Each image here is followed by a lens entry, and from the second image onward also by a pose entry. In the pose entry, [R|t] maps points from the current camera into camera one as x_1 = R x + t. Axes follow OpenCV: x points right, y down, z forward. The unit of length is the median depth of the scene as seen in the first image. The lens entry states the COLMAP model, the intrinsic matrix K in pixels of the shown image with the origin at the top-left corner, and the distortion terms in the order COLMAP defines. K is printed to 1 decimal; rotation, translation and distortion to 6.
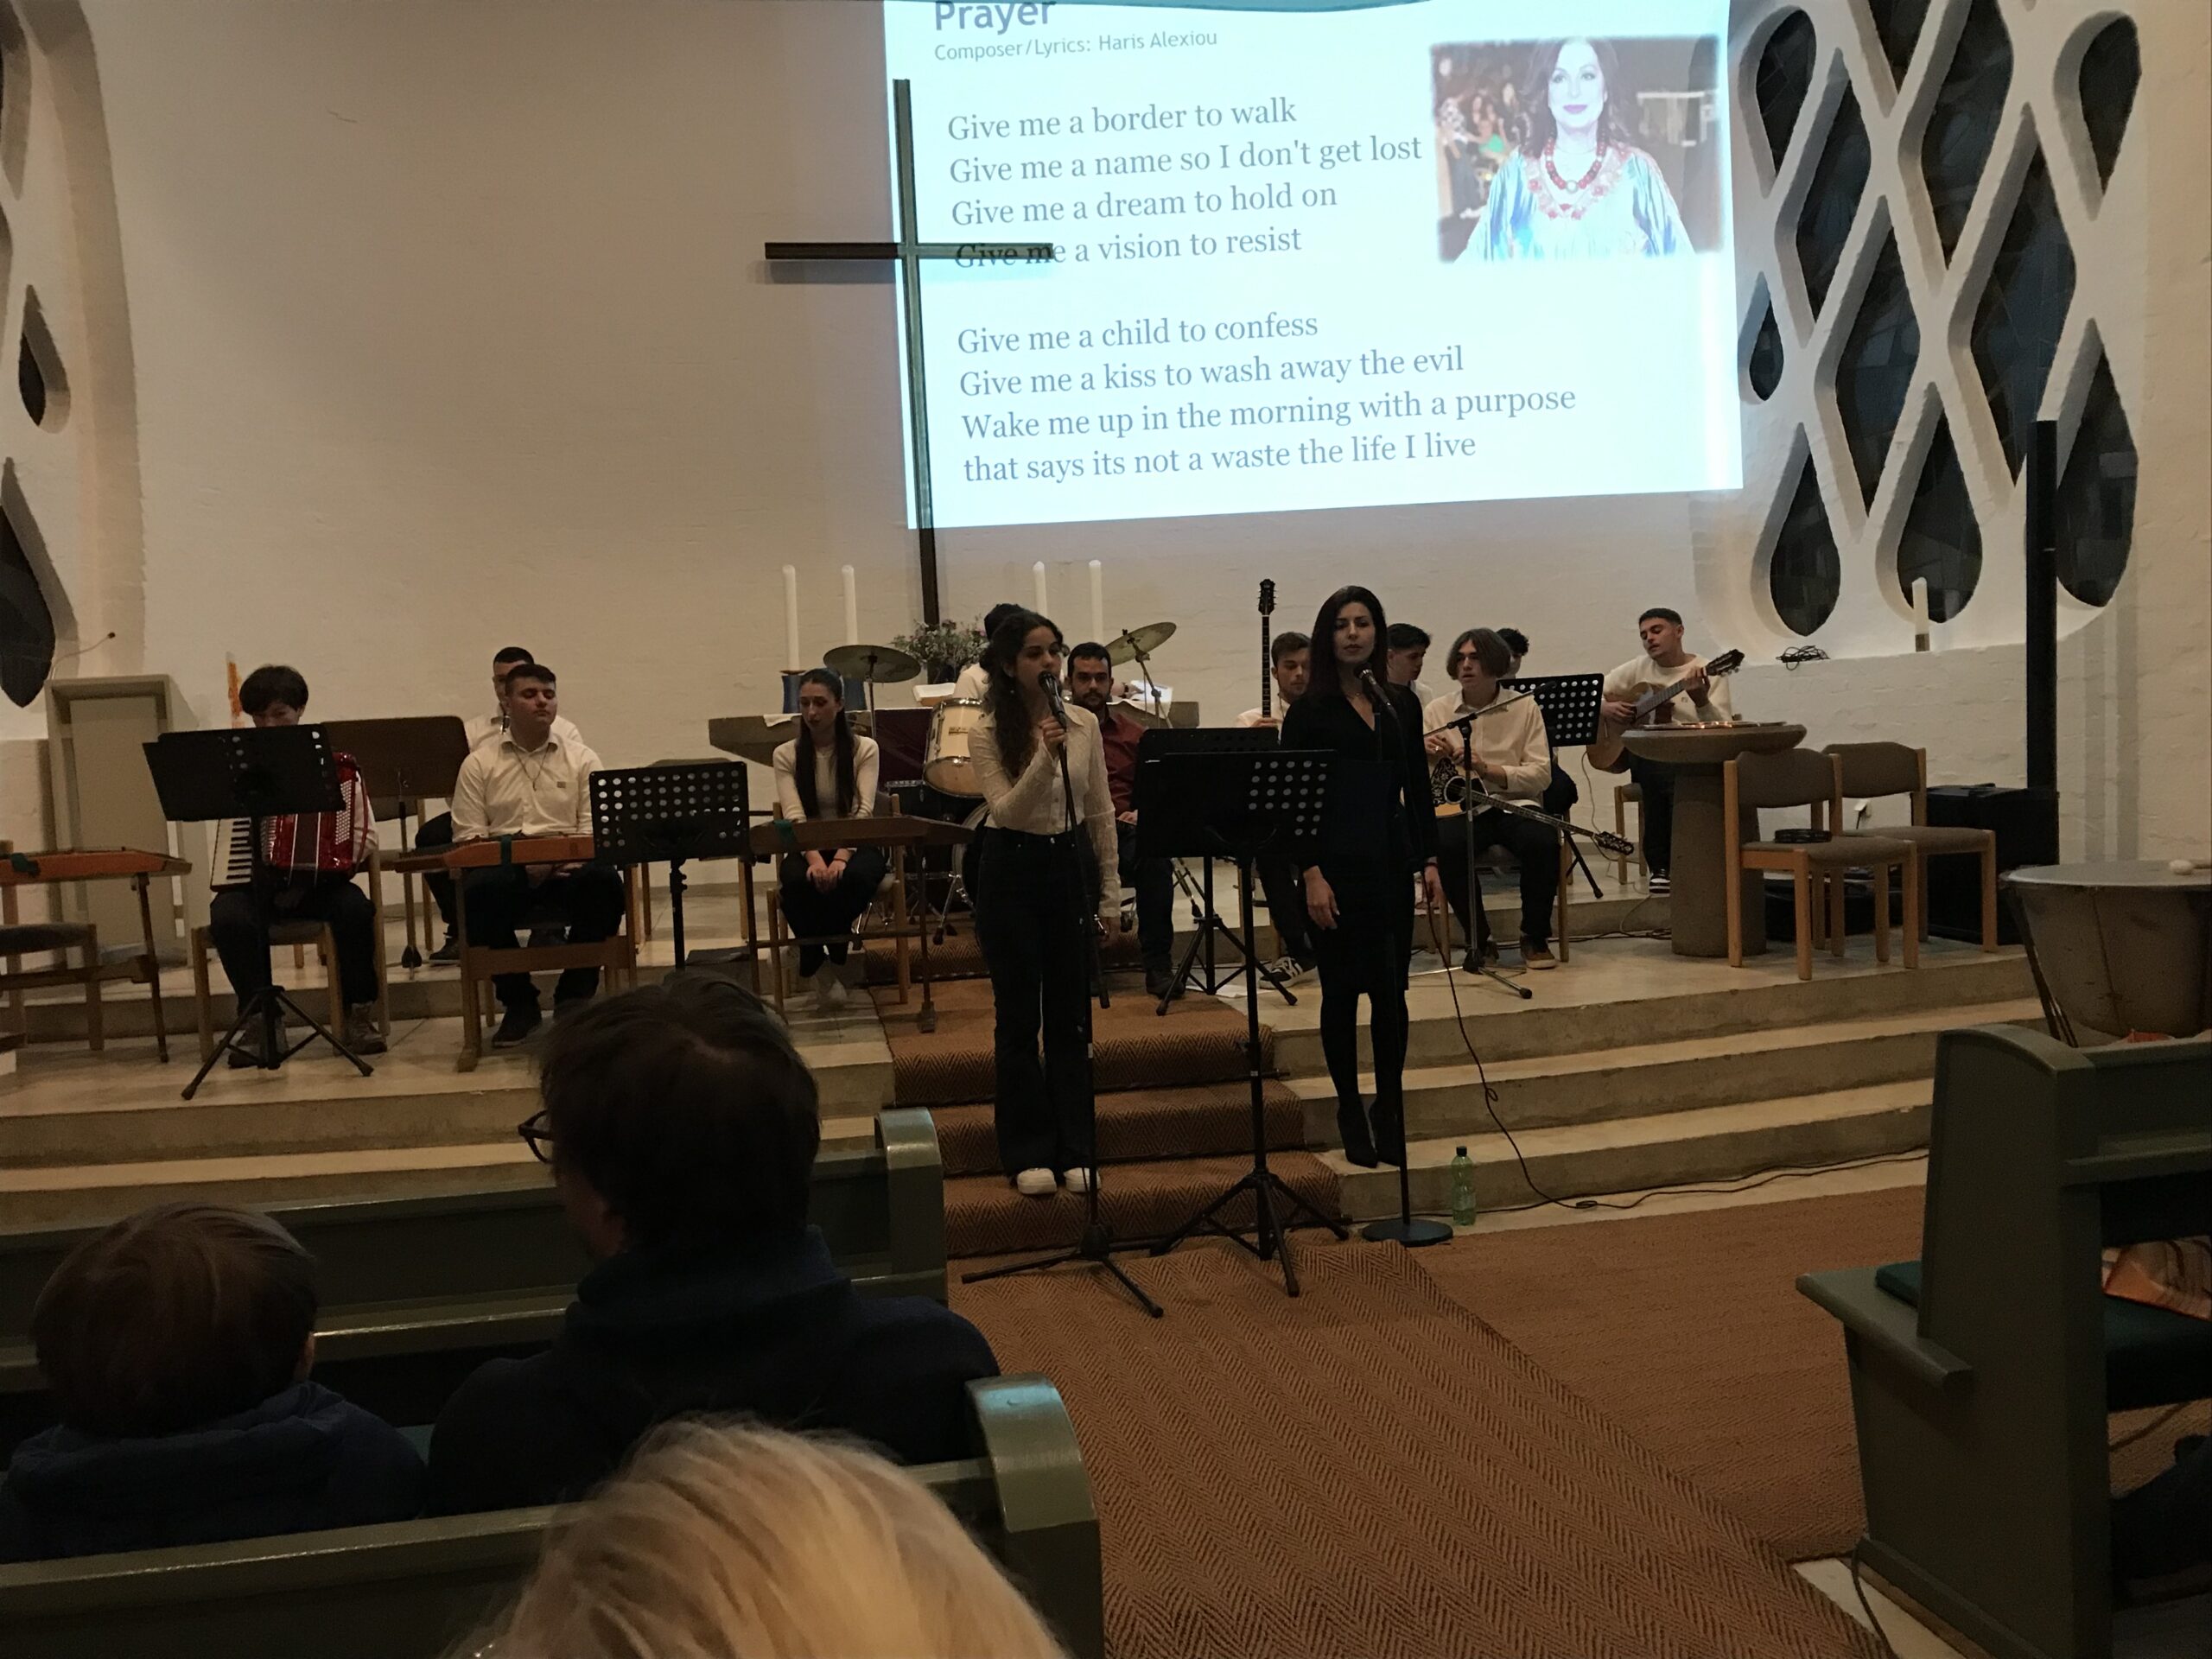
lens RADIAL K [[1841.5, 0, 1109.6], [0, 1841.5, 830.7], [0, 0, 1]] dist [0.012998, -0.013147]
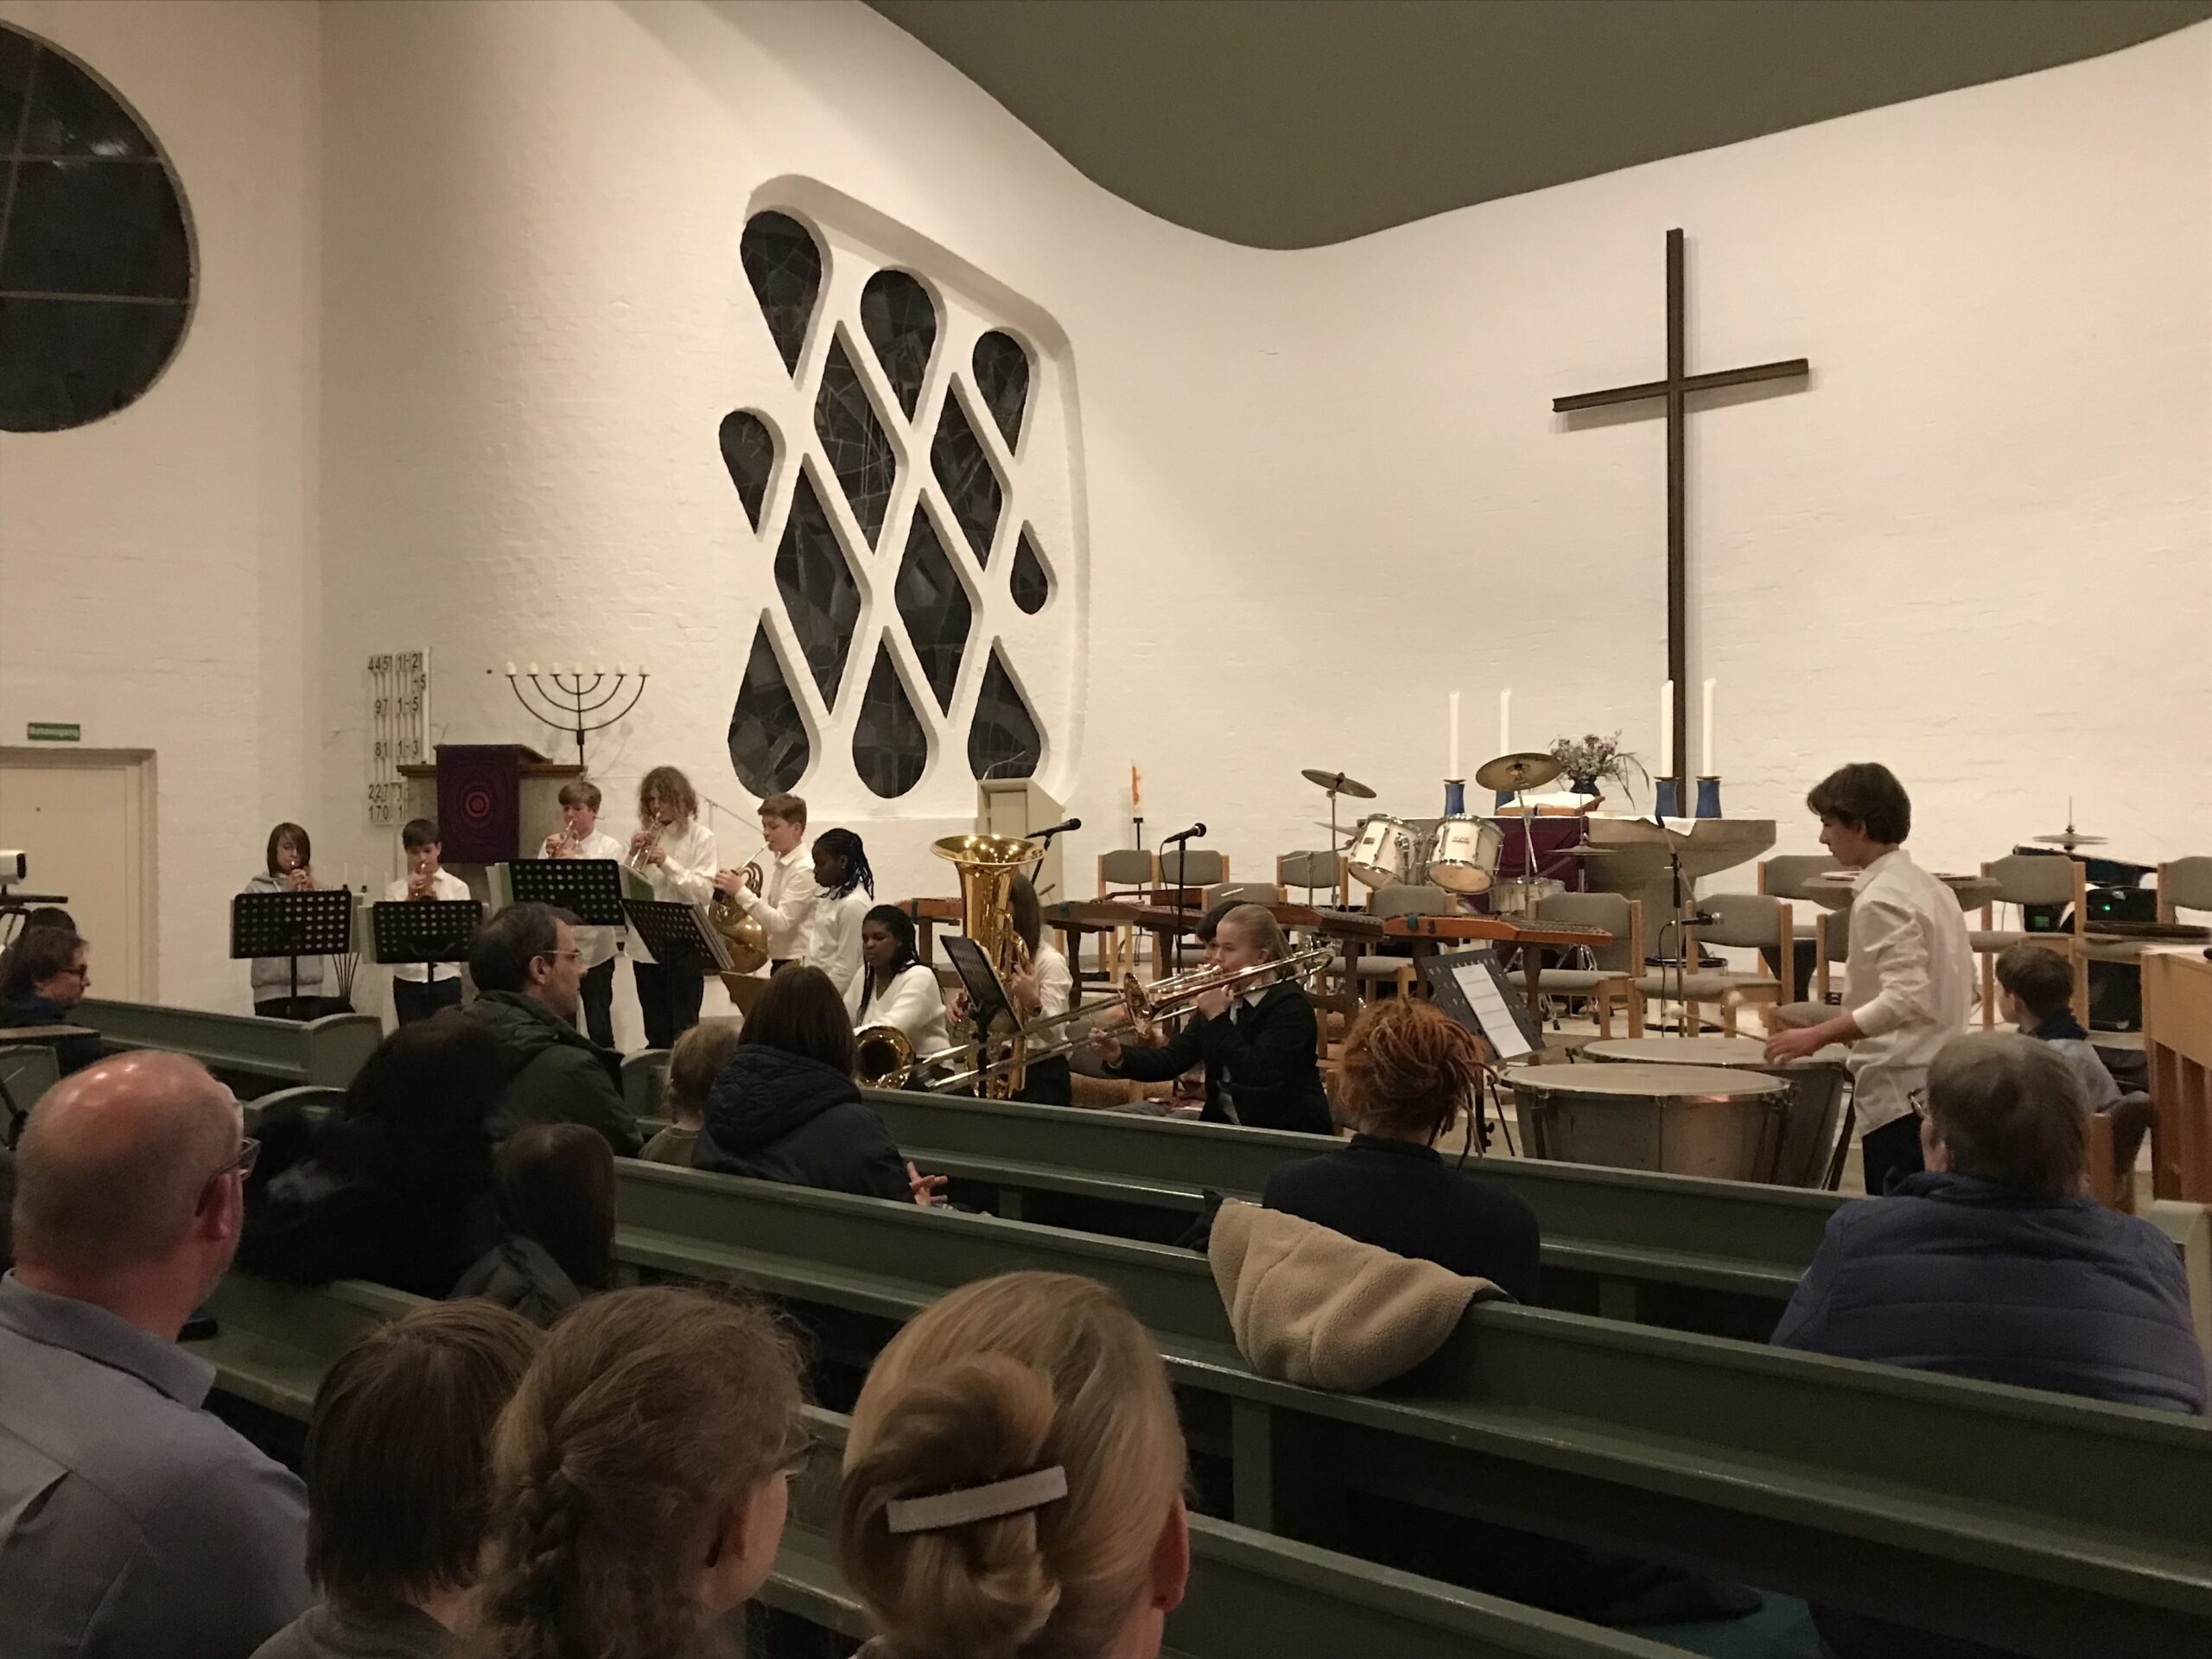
lens RADIAL K [[2057.5, 0, 1130.8], [0, 2057.5, 795.3], [0, 0, 1]] dist [0.003837, 0.000000]
pose [[0.615003, 0.029629, -0.787968, 0.912631], [-0.066552, 0.997679, -0.014428, -0.057136], [0.785711, 0.061314, 0.615547, 0.048961]]
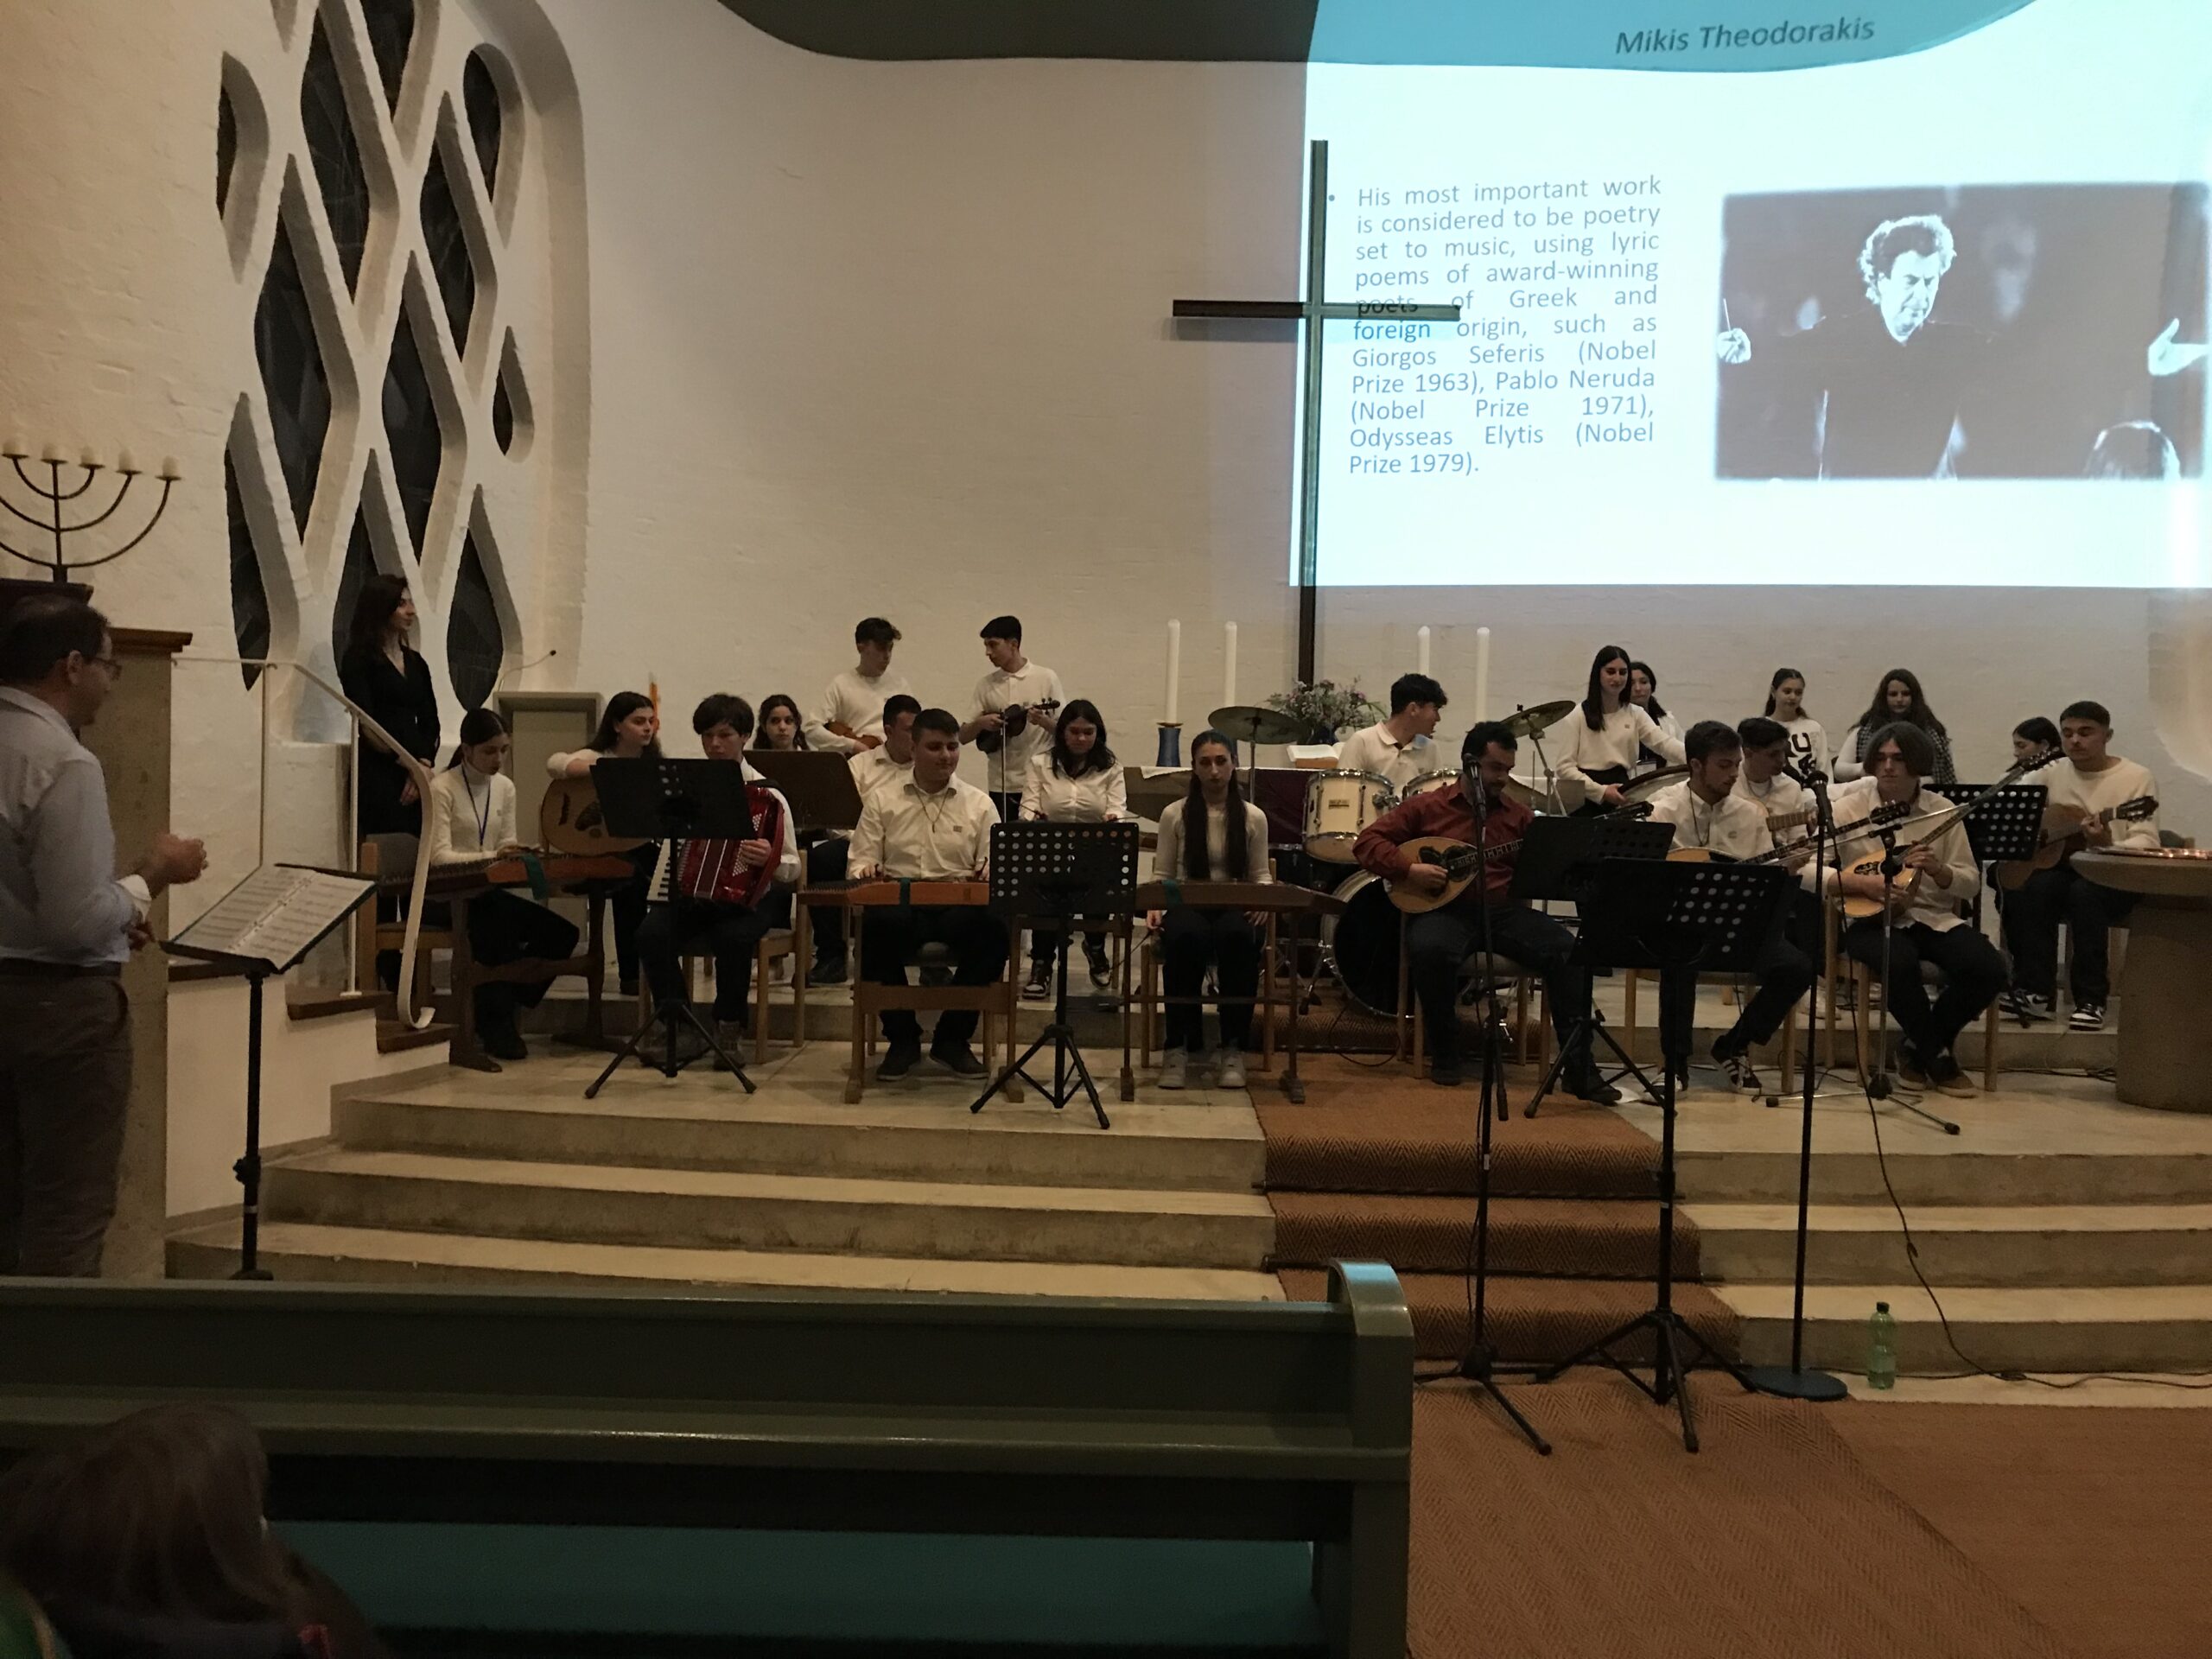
lens RADIAL K [[1815.1, 0, 1093.3], [0, 1815.1, 827.9], [0, 0, 1]] dist [0.018542, -0.017348]
pose [[0.980173, 0.074562, -0.183580, -0.033477], [-0.078524, 0.996808, -0.014397, -0.014956], [0.181921, 0.028527, 0.982899, 0.021803]]
